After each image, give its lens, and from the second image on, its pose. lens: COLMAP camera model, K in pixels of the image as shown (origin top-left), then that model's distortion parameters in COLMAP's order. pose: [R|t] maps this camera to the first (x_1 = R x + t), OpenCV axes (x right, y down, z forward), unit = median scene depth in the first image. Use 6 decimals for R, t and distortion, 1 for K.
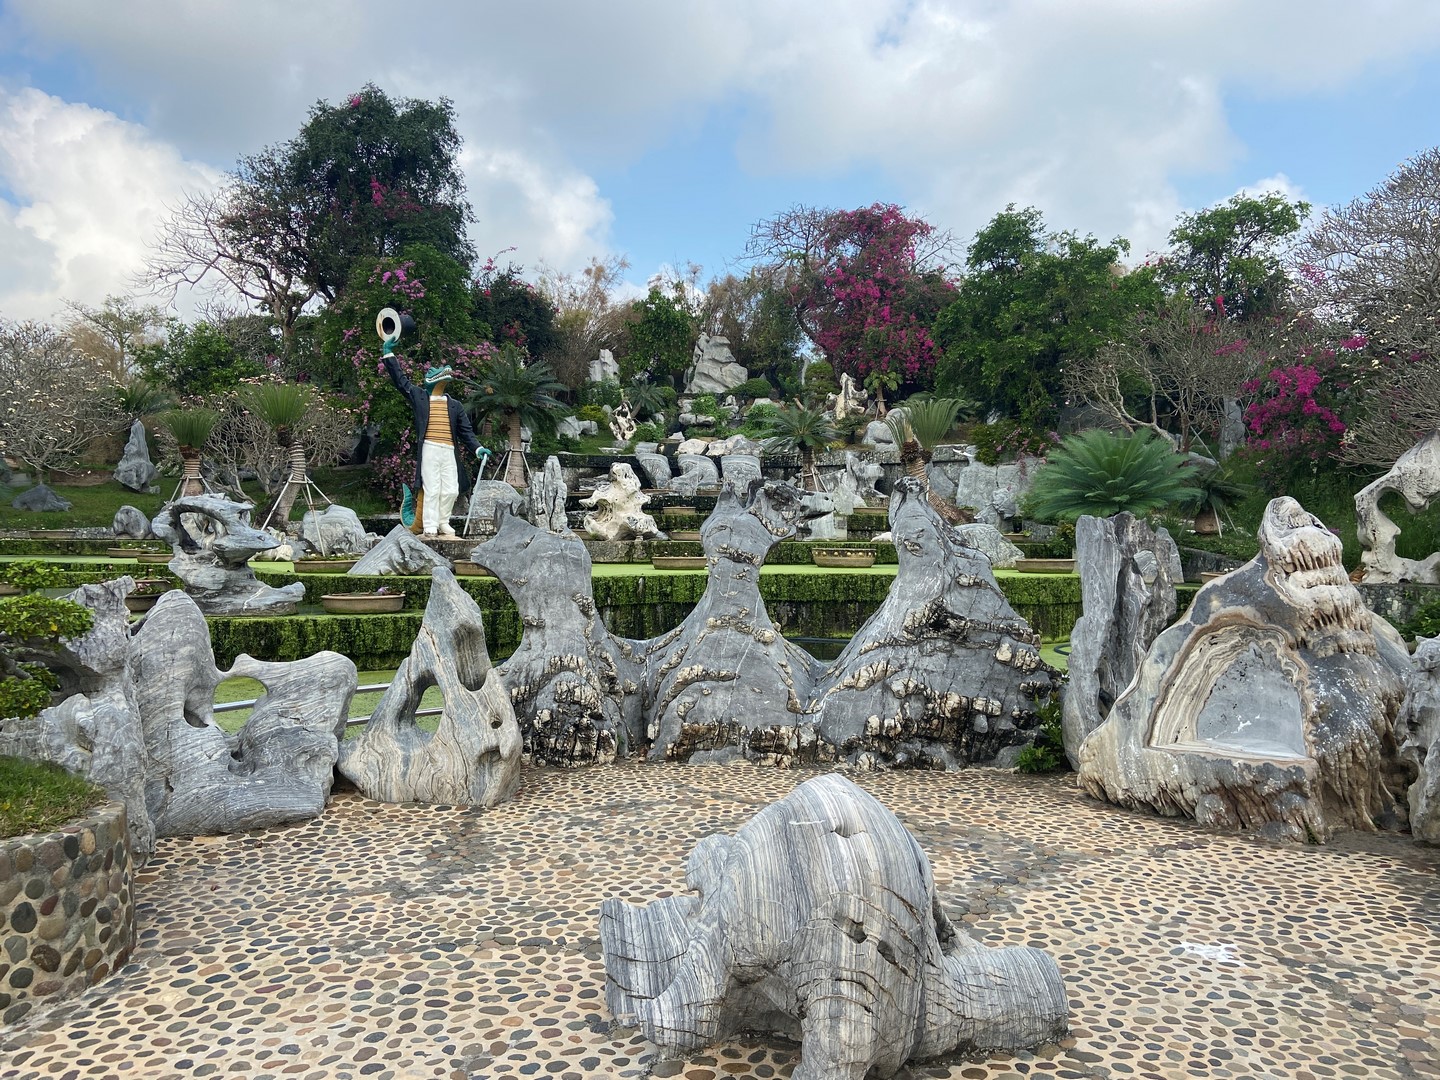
lens RADIAL K [[1080.8, 0, 721.2], [0, 1080.8, 540.5], [0, 0, 1]] dist [0.064513, -0.003023]
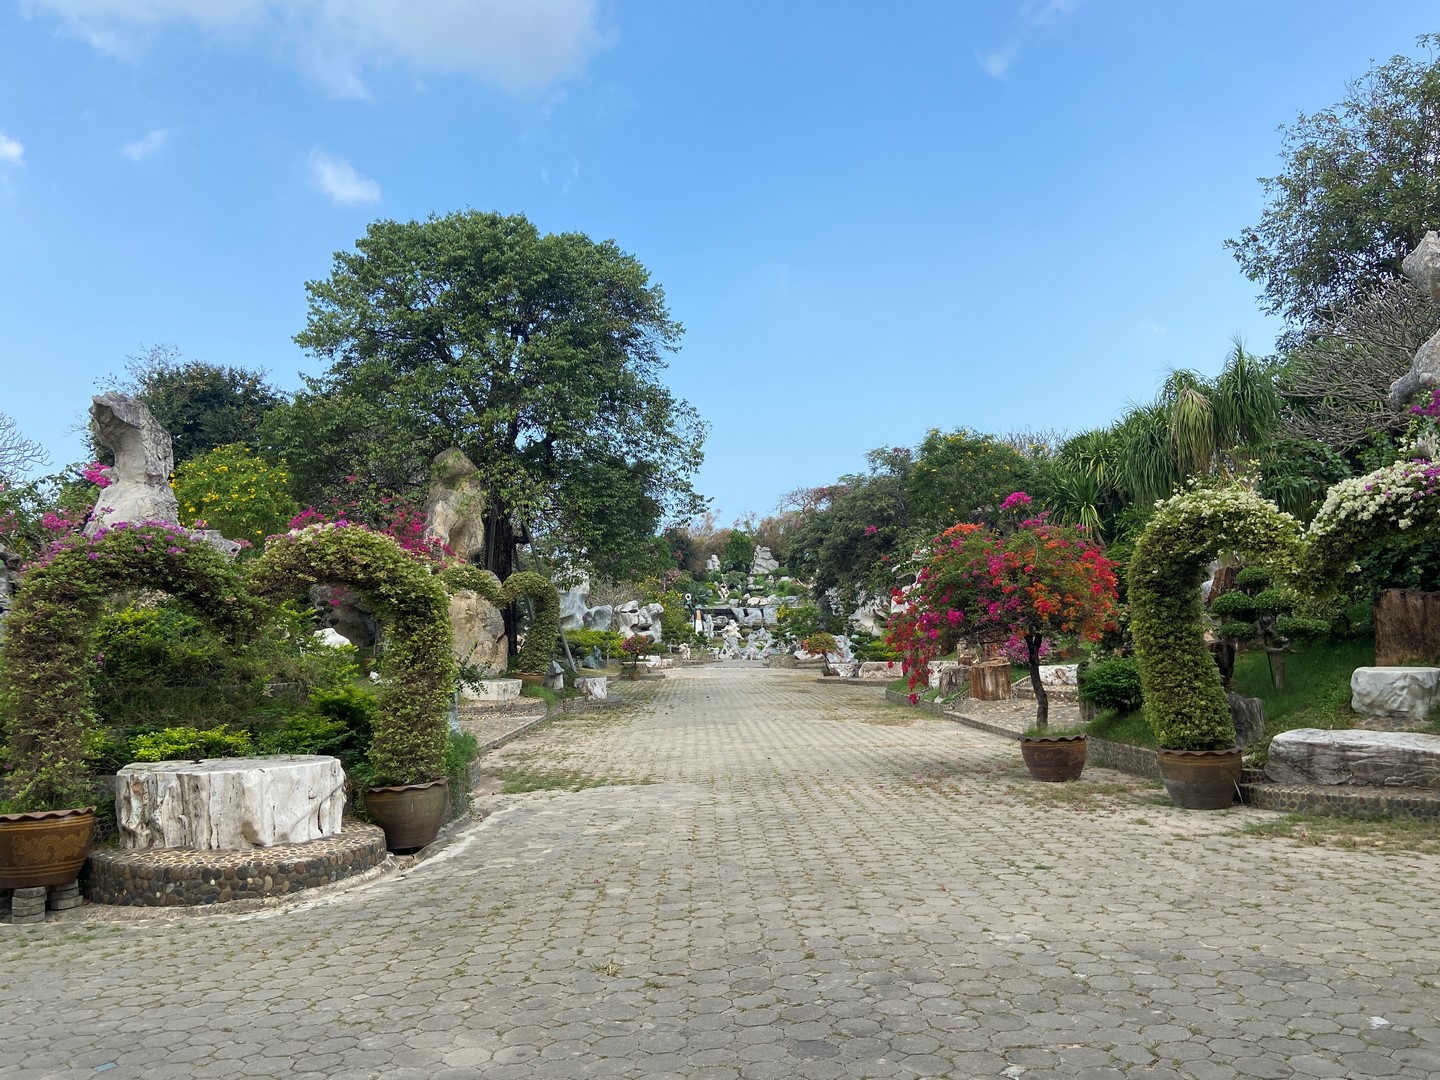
lens RADIAL K [[1080.8, 0, 721.6], [0, 1080.8, 542.2], [0, 0, 1]] dist [0.064513, -0.003023]
pose [[0.997142, -0.029236, -0.069665, 0.068263], [0.022610, 0.995308, -0.094078, 0.006180], [0.072089, 0.092234, 0.993124, -1.287977]]
